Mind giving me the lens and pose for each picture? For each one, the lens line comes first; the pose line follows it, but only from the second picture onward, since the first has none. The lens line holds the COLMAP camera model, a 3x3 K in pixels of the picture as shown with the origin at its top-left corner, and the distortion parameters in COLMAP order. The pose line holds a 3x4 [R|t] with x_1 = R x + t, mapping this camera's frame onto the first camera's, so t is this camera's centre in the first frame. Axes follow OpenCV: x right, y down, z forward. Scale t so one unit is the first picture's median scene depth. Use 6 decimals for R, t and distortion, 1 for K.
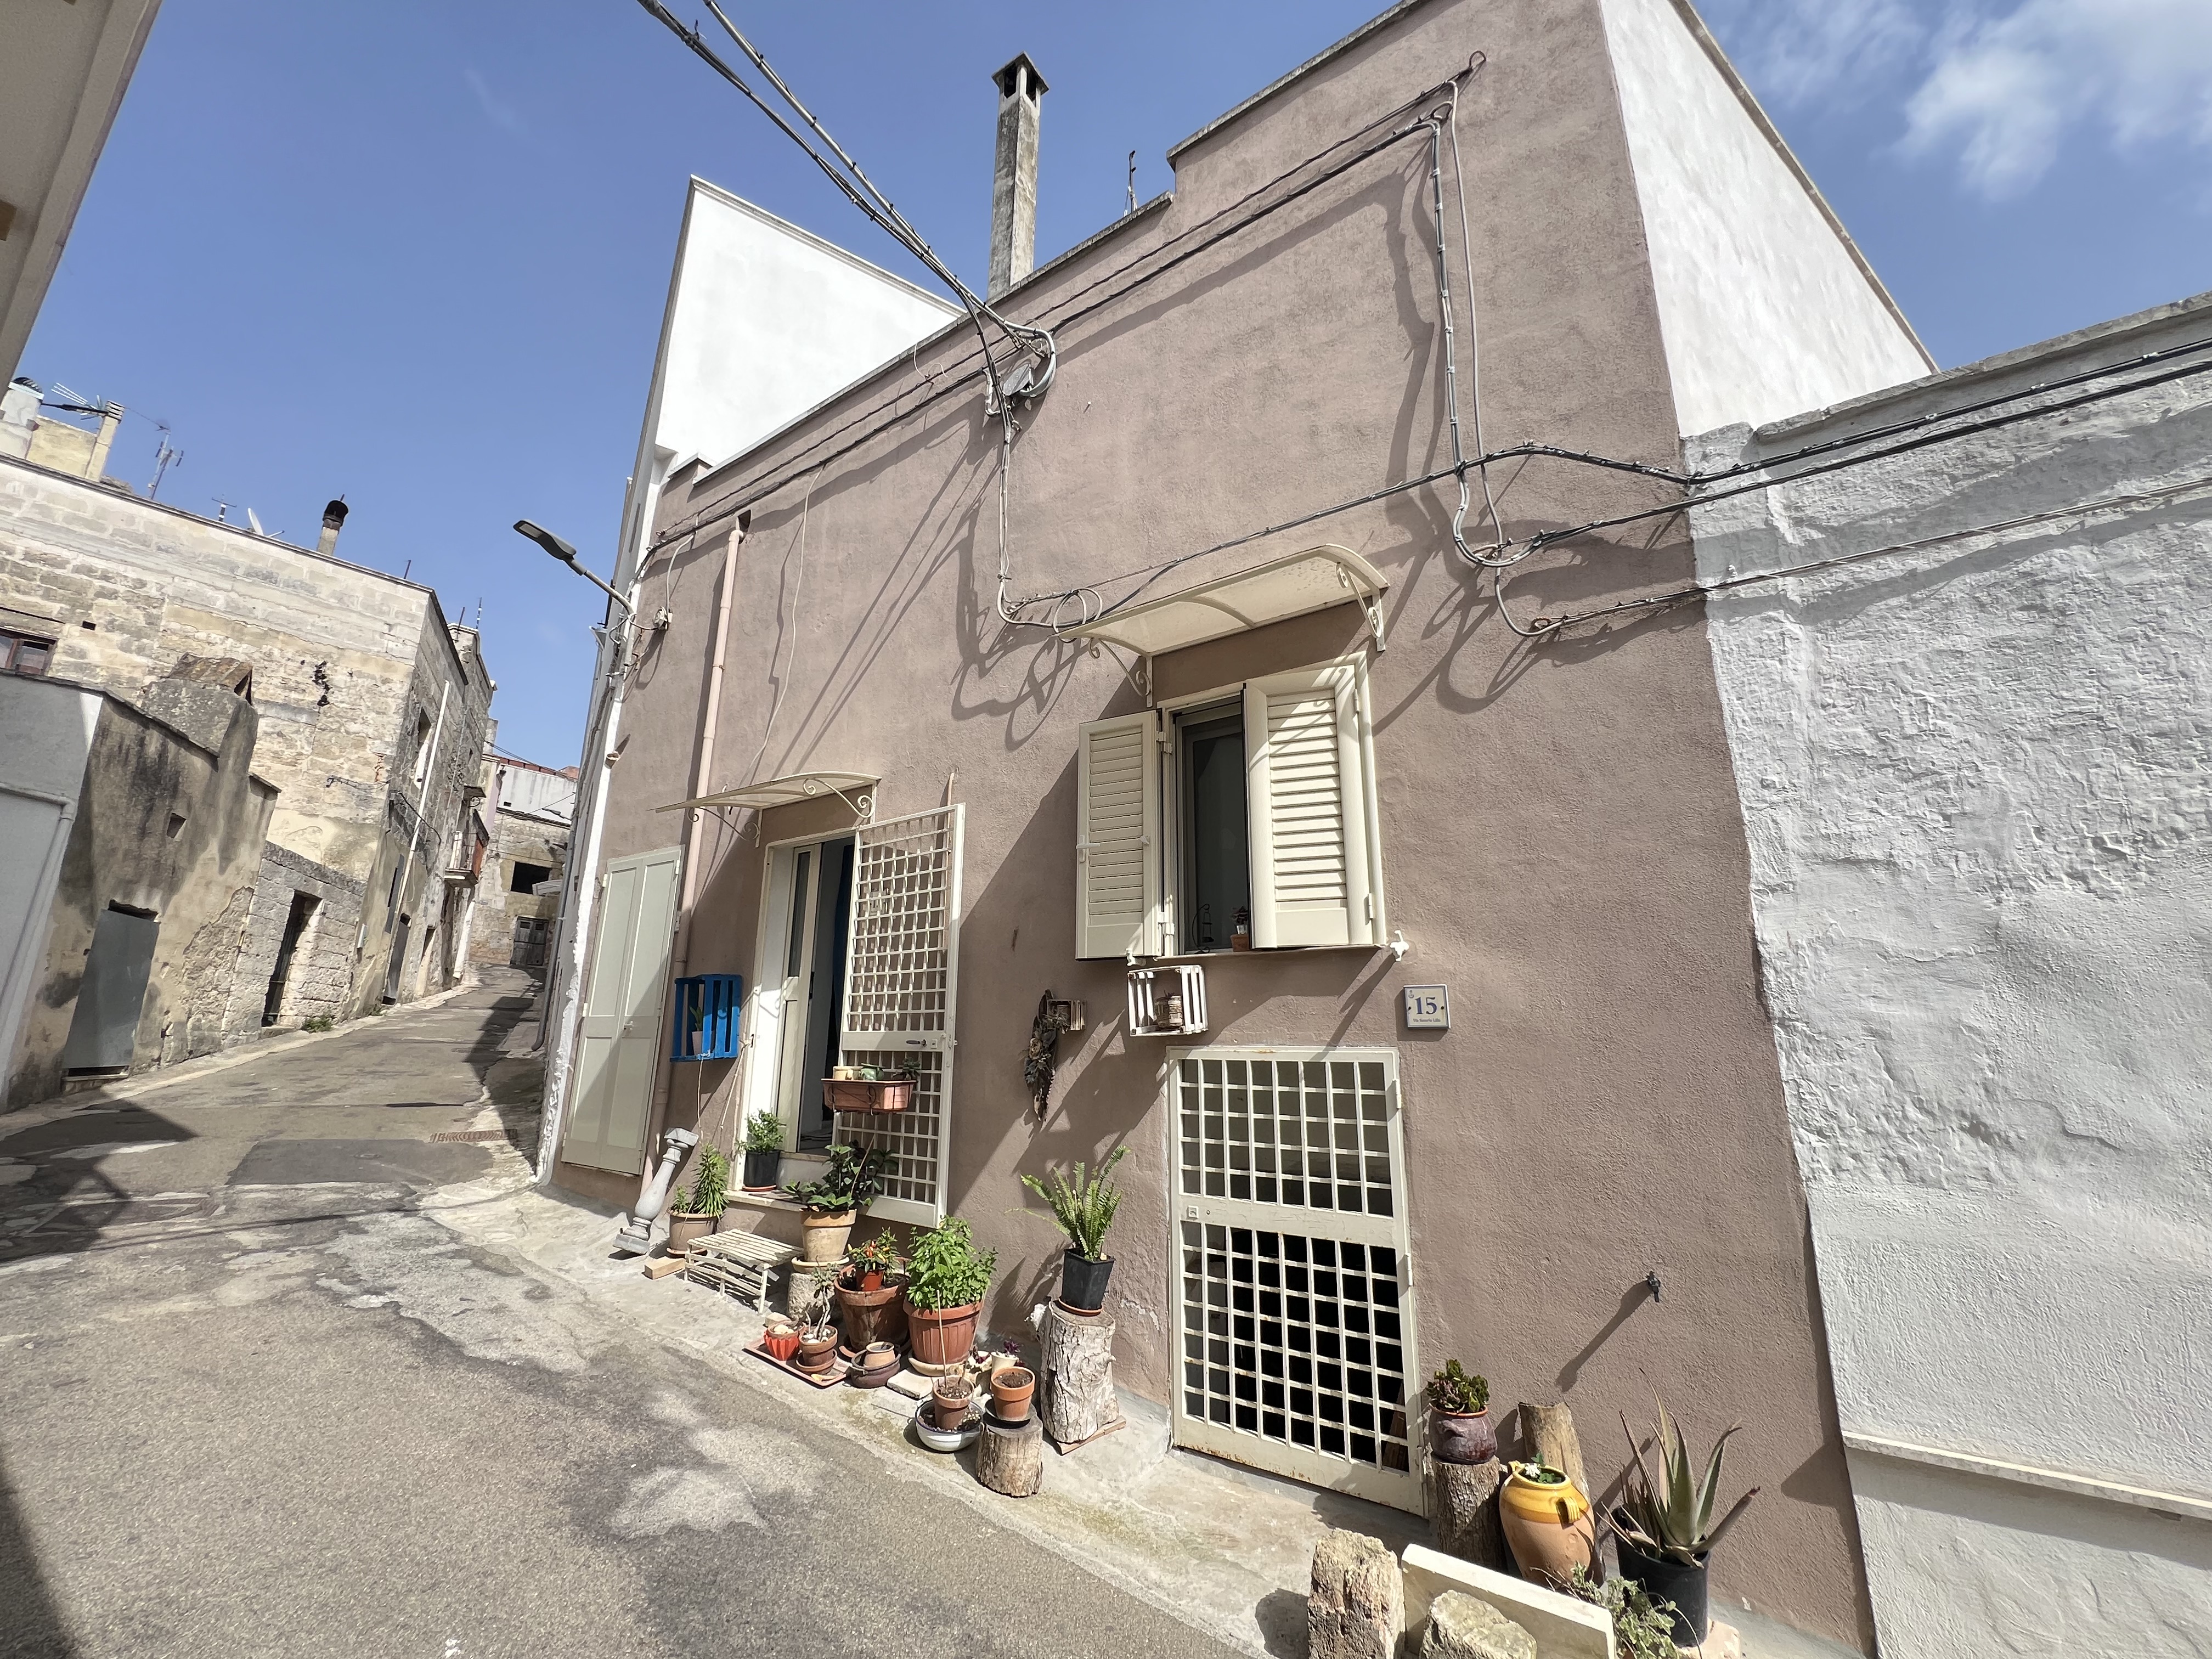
lens RADIAL K [[914.9, 0, 1105.7], [0, 914.9, 781.3], [0, 0, 1]] dist [-0.001568, 0.000128]
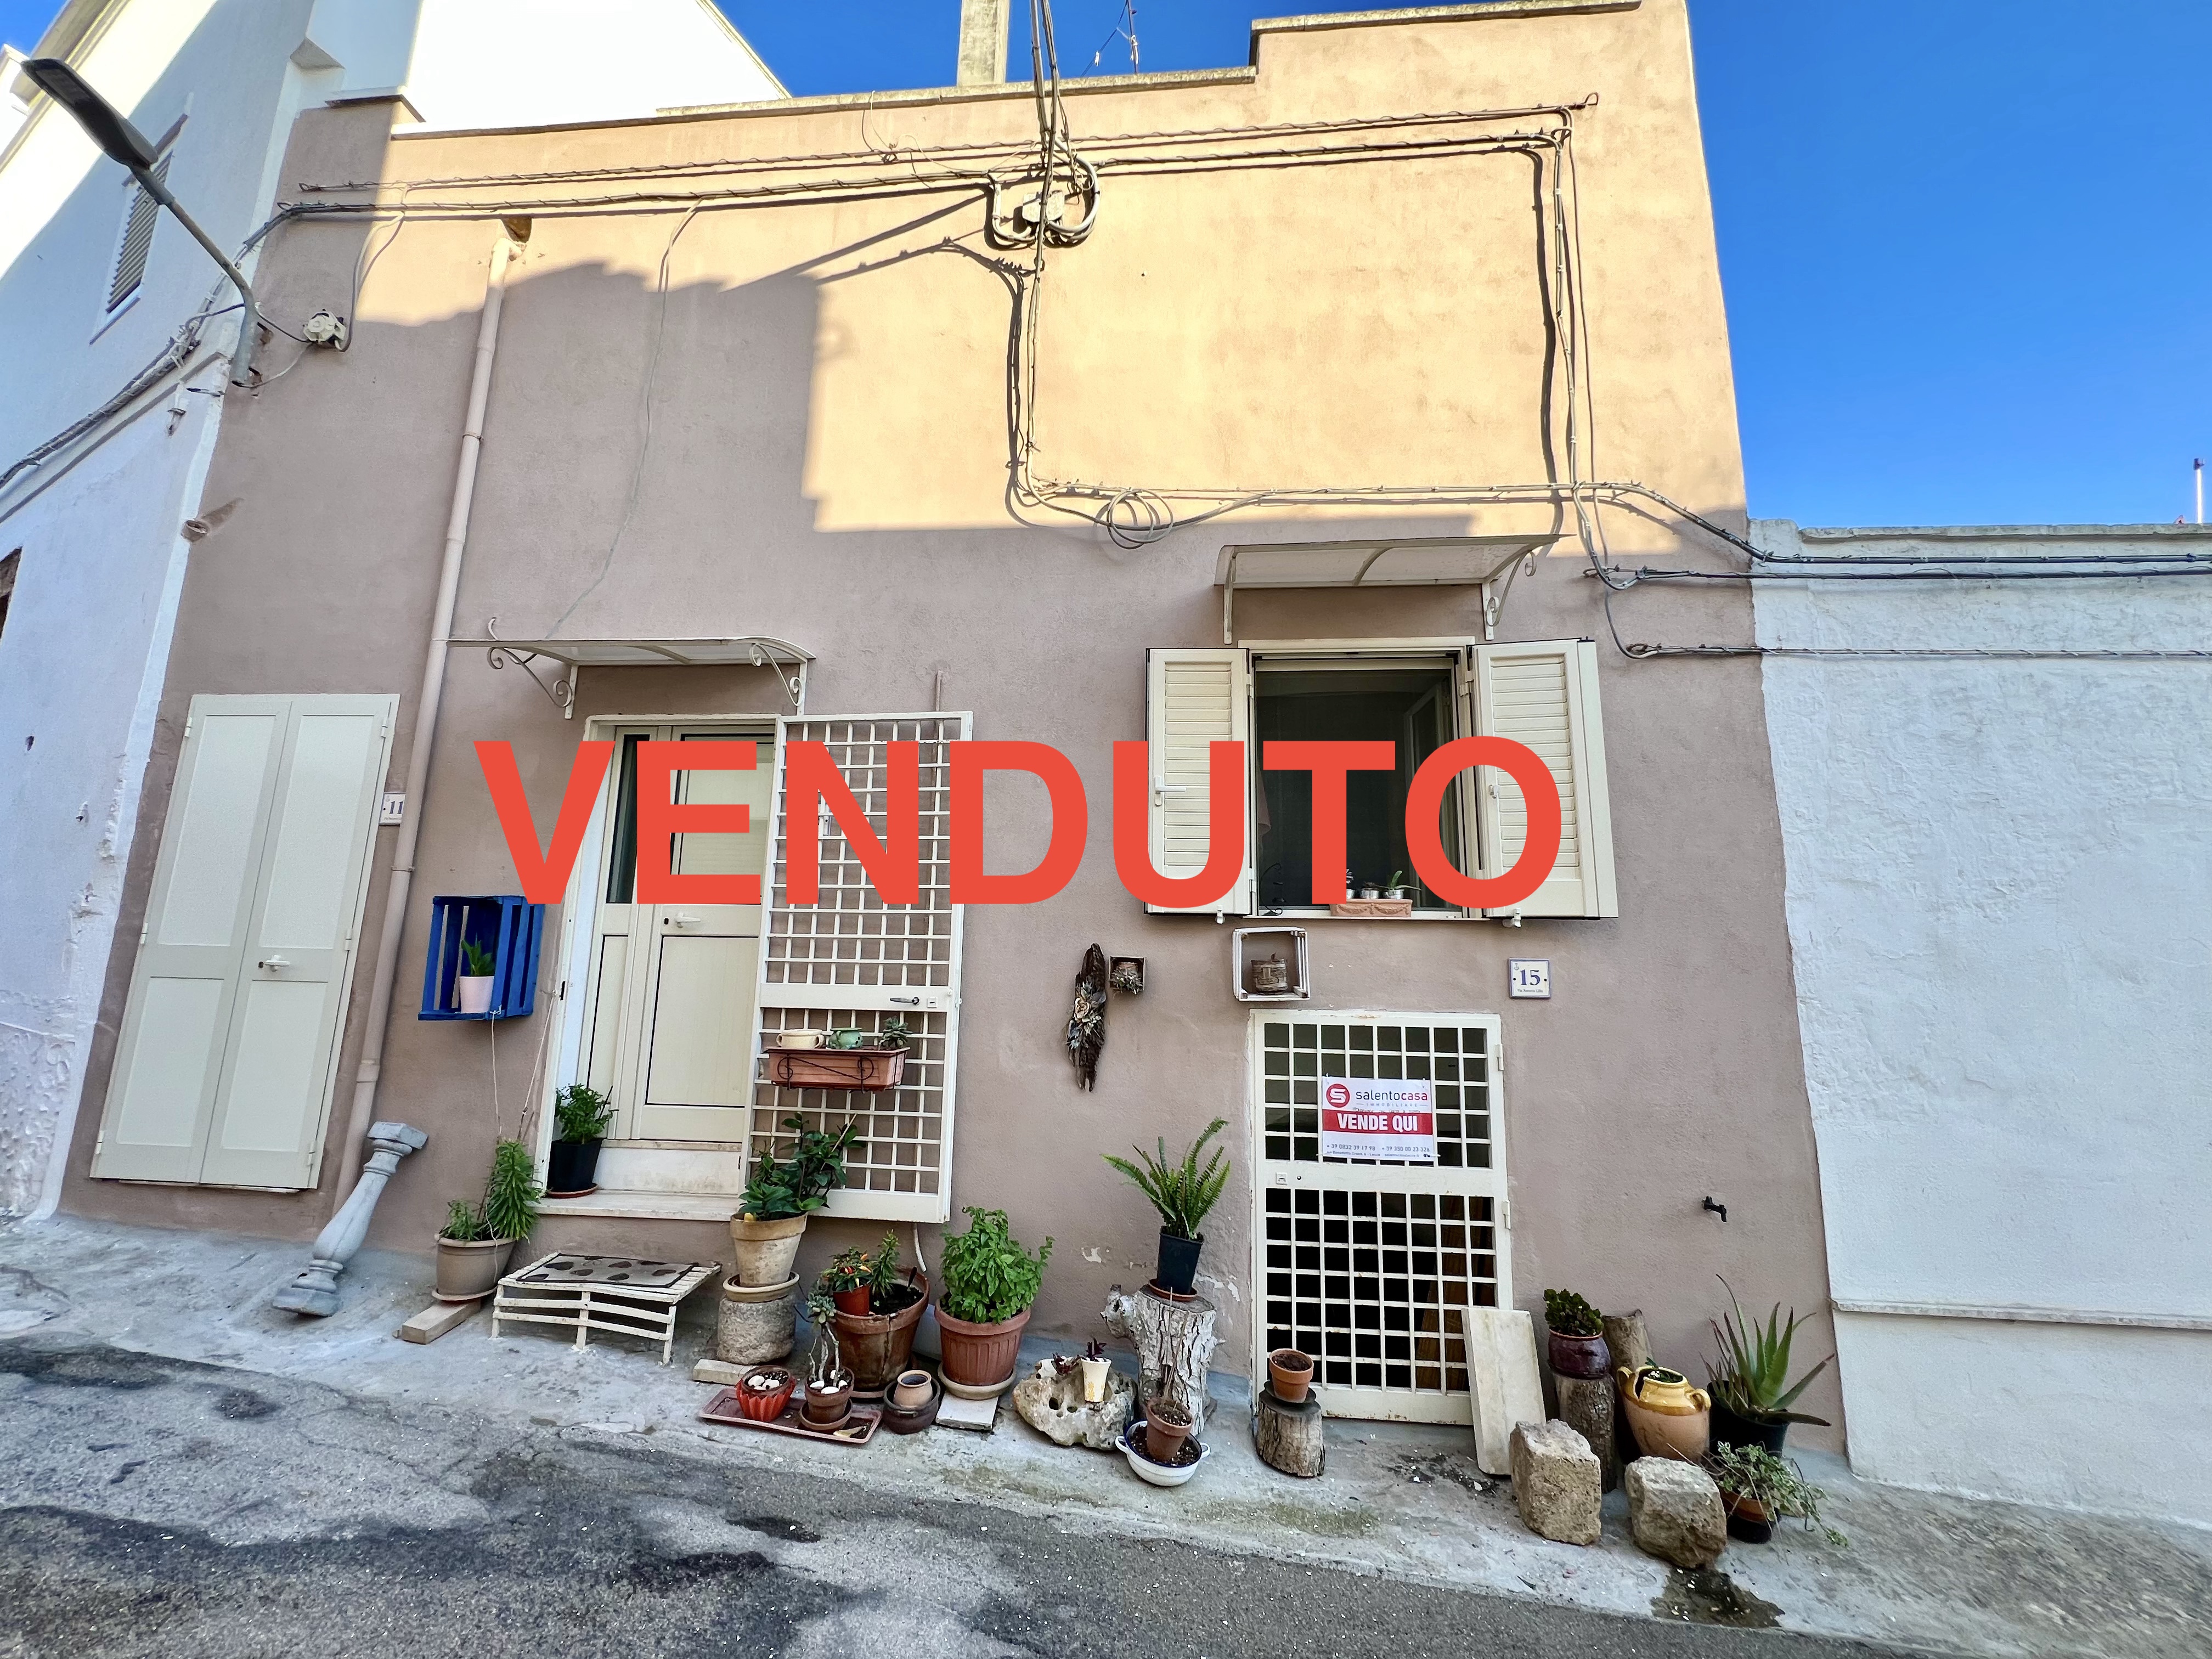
lens RADIAL K [[881.8, 0, 1101.9], [0, 881.8, 823.2], [0, 0, 1]] dist [0.000319, -0.000426]
pose [[0.857409, 0.108965, 0.502967, -0.667783], [-0.156747, 0.986186, 0.053557, 0.093303], [-0.490183, -0.124759, 0.862645, 0.390002]]
